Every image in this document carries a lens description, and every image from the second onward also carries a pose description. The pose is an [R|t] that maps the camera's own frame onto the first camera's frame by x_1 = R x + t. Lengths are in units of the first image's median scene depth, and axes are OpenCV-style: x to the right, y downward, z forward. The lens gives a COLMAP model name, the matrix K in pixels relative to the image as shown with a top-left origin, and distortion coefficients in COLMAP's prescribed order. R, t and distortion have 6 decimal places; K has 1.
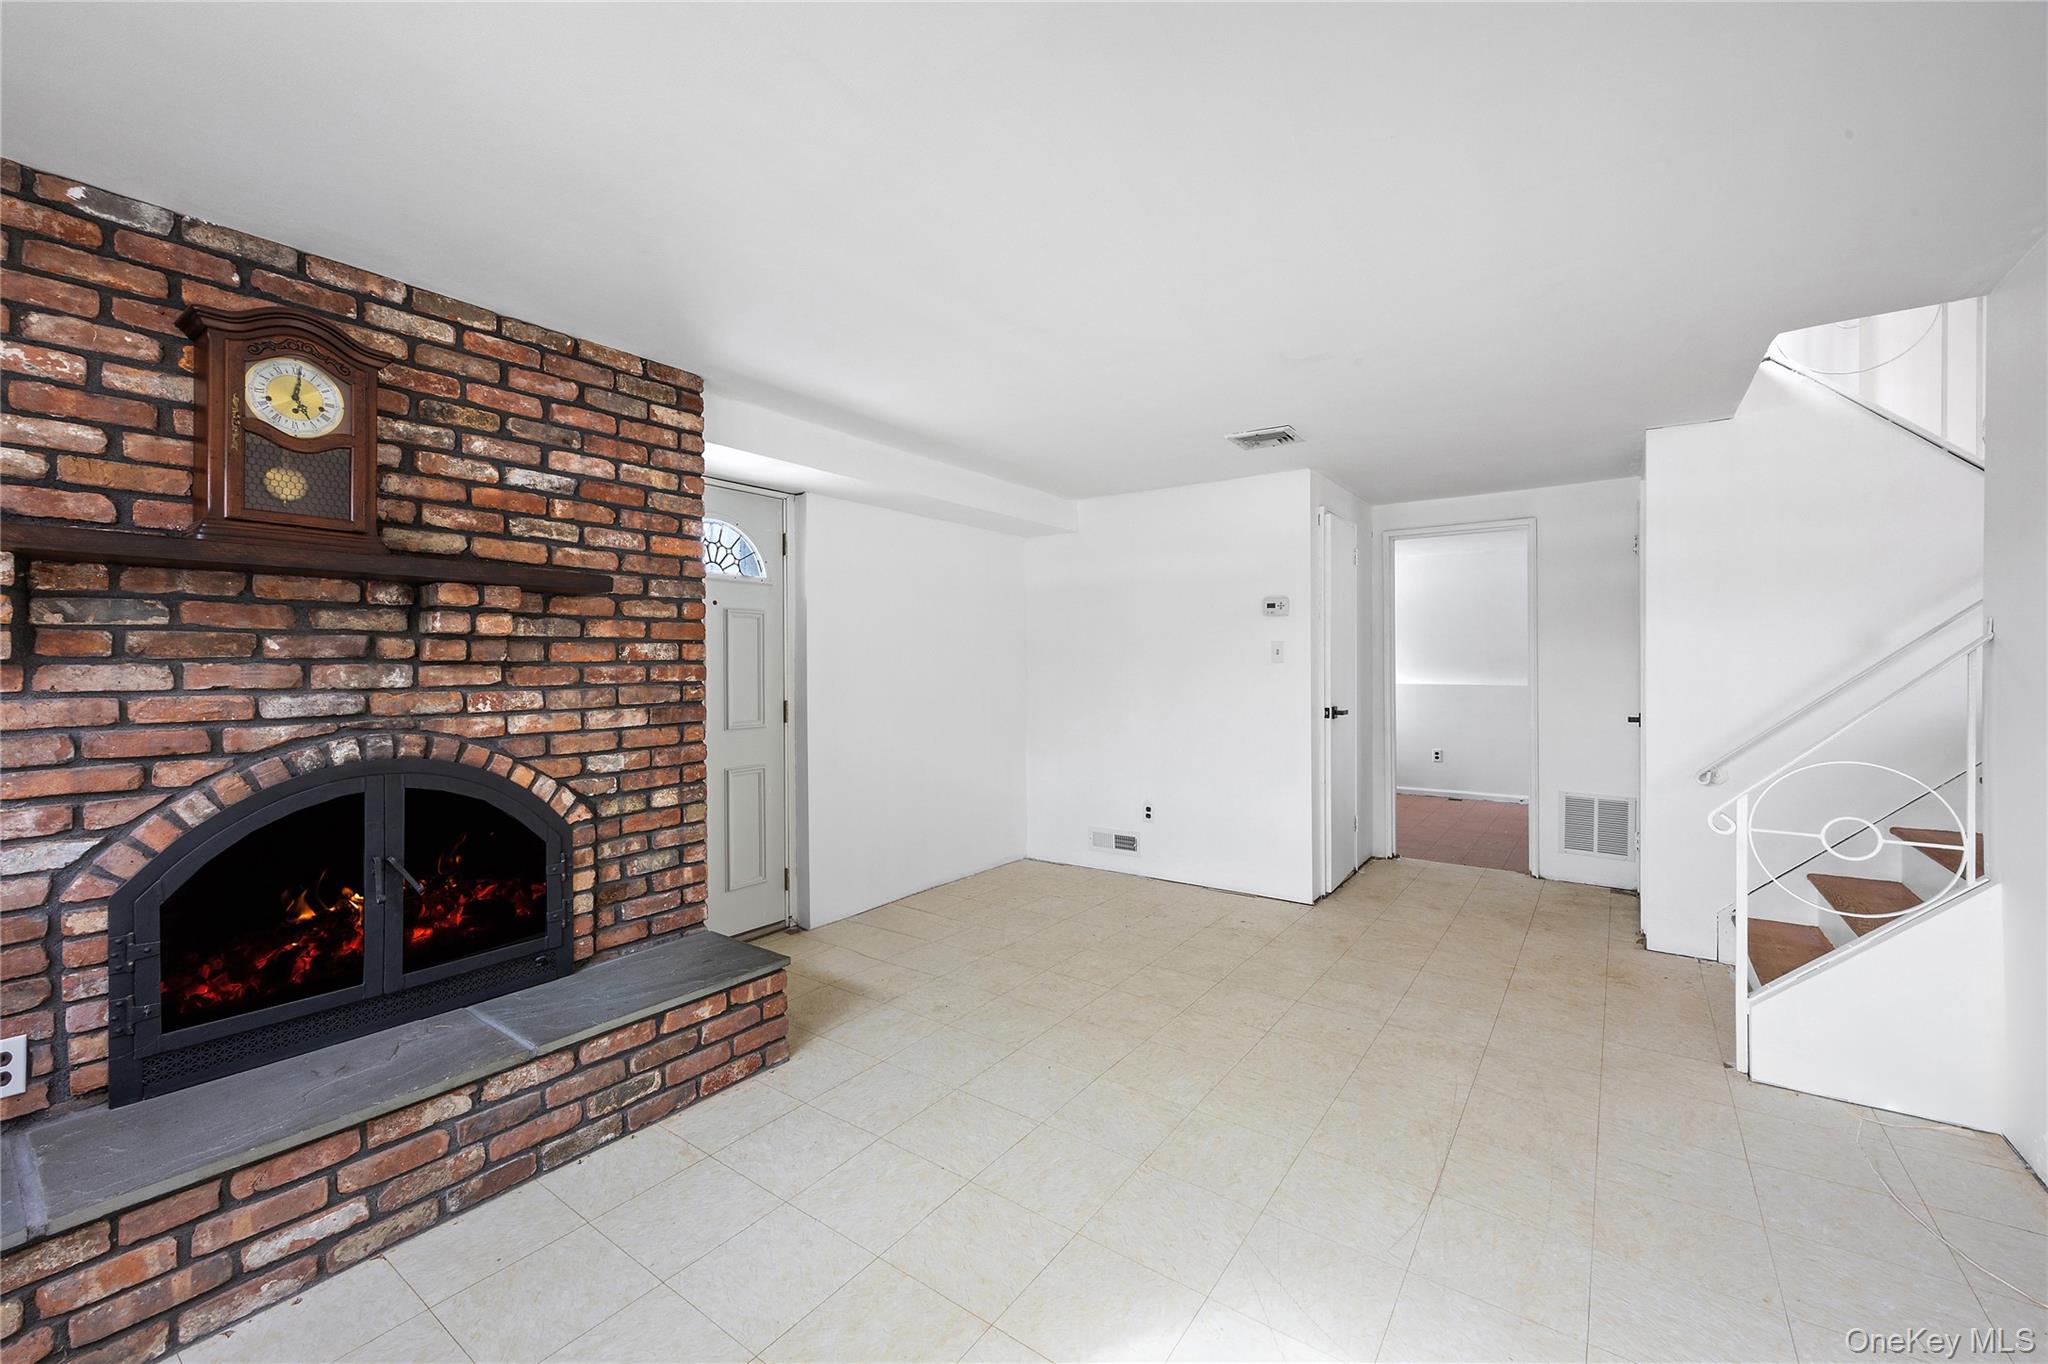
lens RADIAL K [[821.1, 0, 1021.7], [0, 821.1, 666.0], [0, 0, 1]] dist [0.008110, -0.002241]
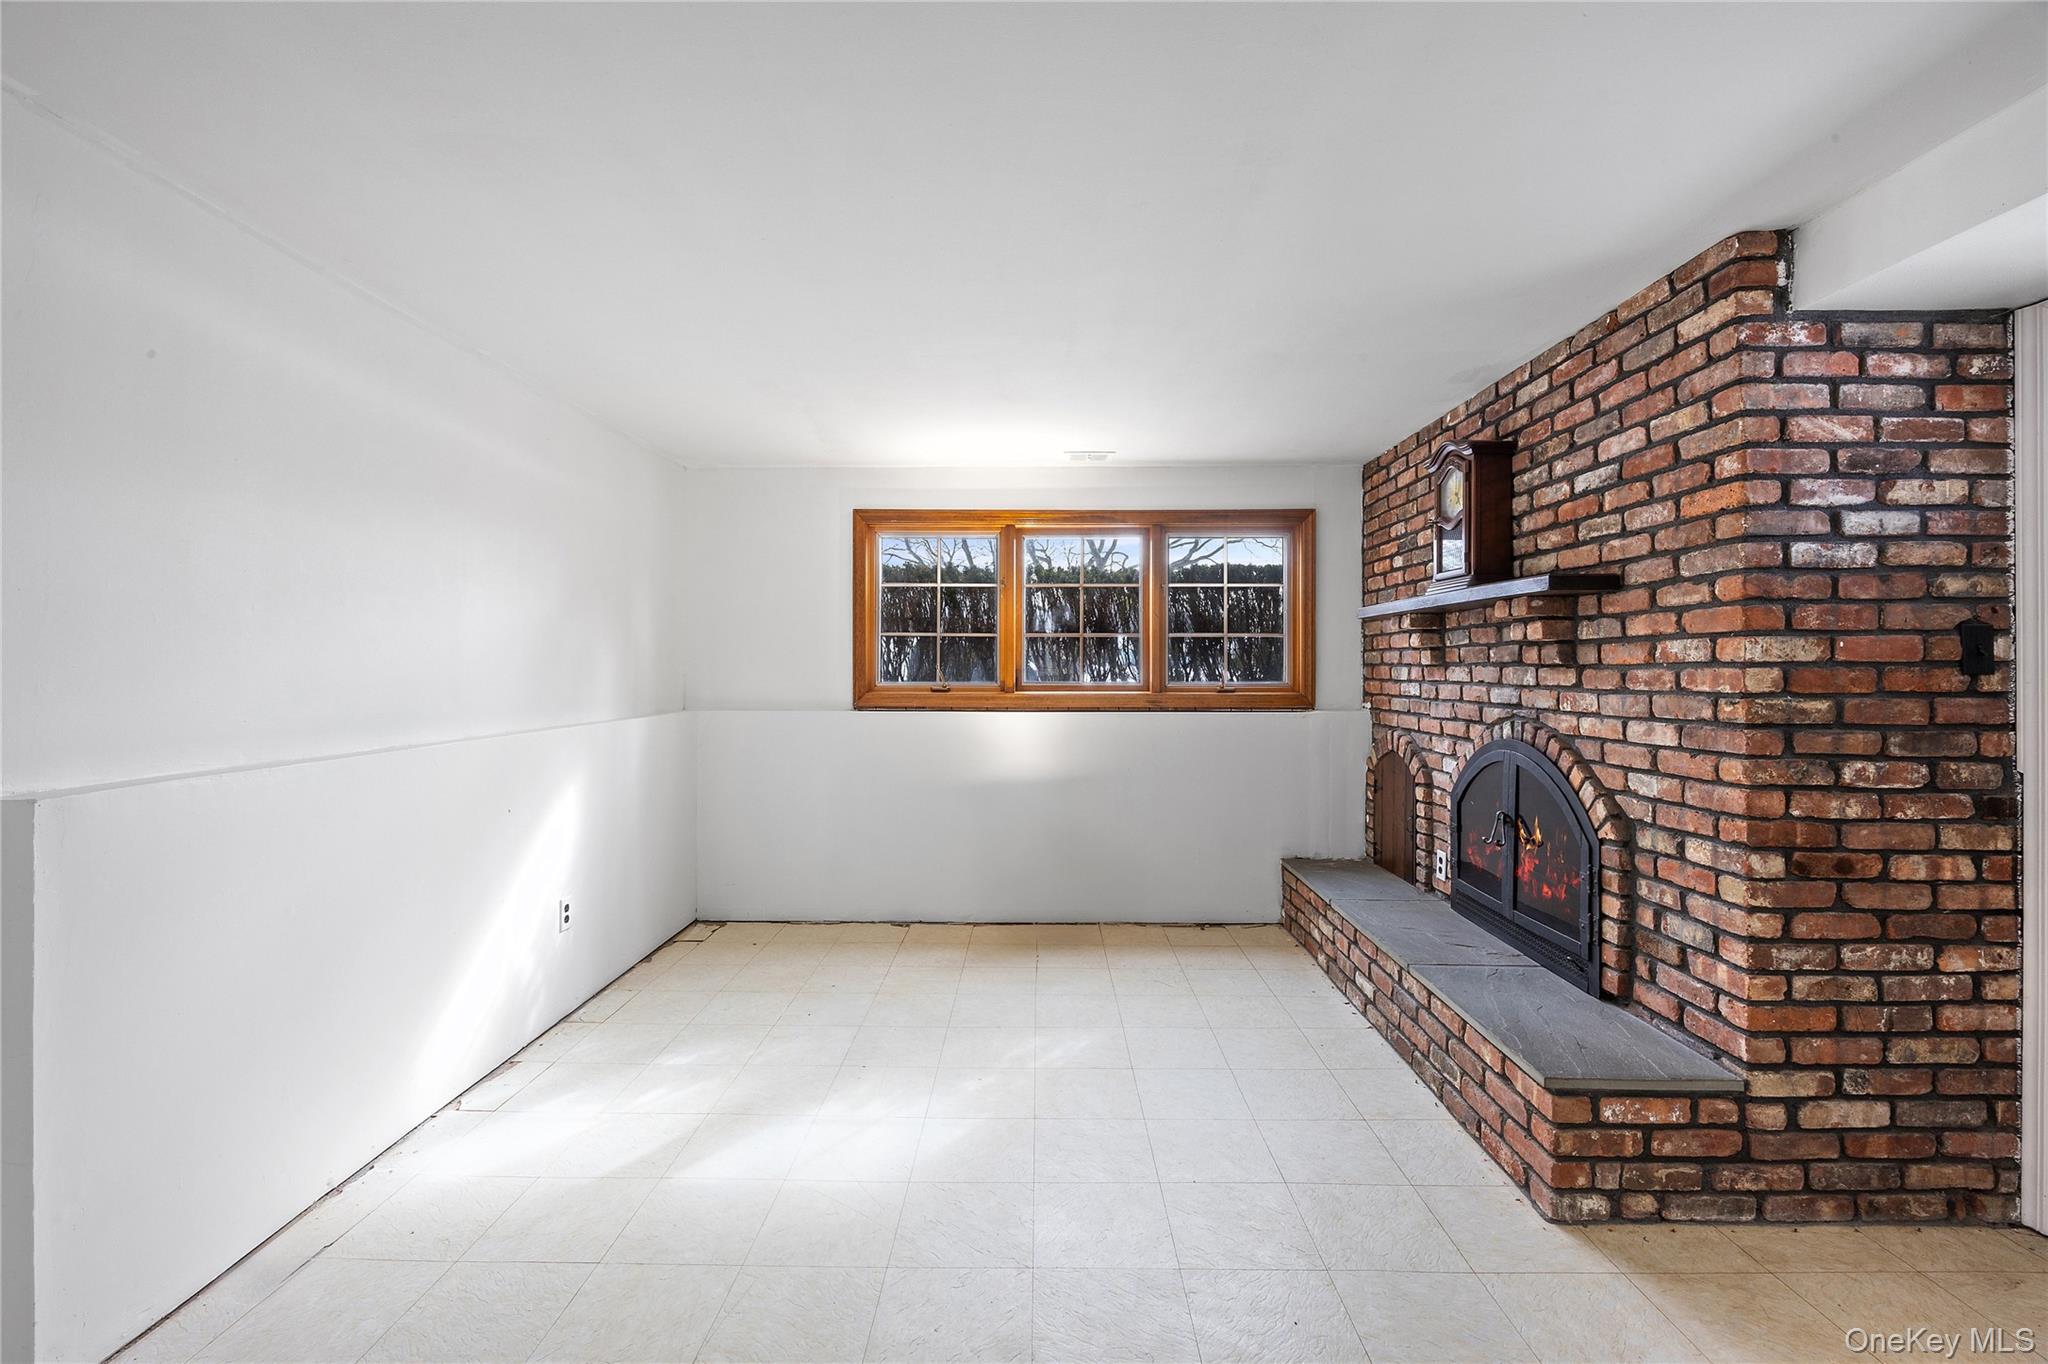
lens RADIAL K [[867.4, 0, 1026.9], [0, 867.4, 671.6], [0, 0, 1]] dist [-0.014387, 0.000034]
pose [[-0.817545, 0.003290, -0.575855, 0.575923], [-0.002248, 0.999958, 0.008904, -0.004405], [0.575860, 0.008574, -0.817503, 1.505905]]
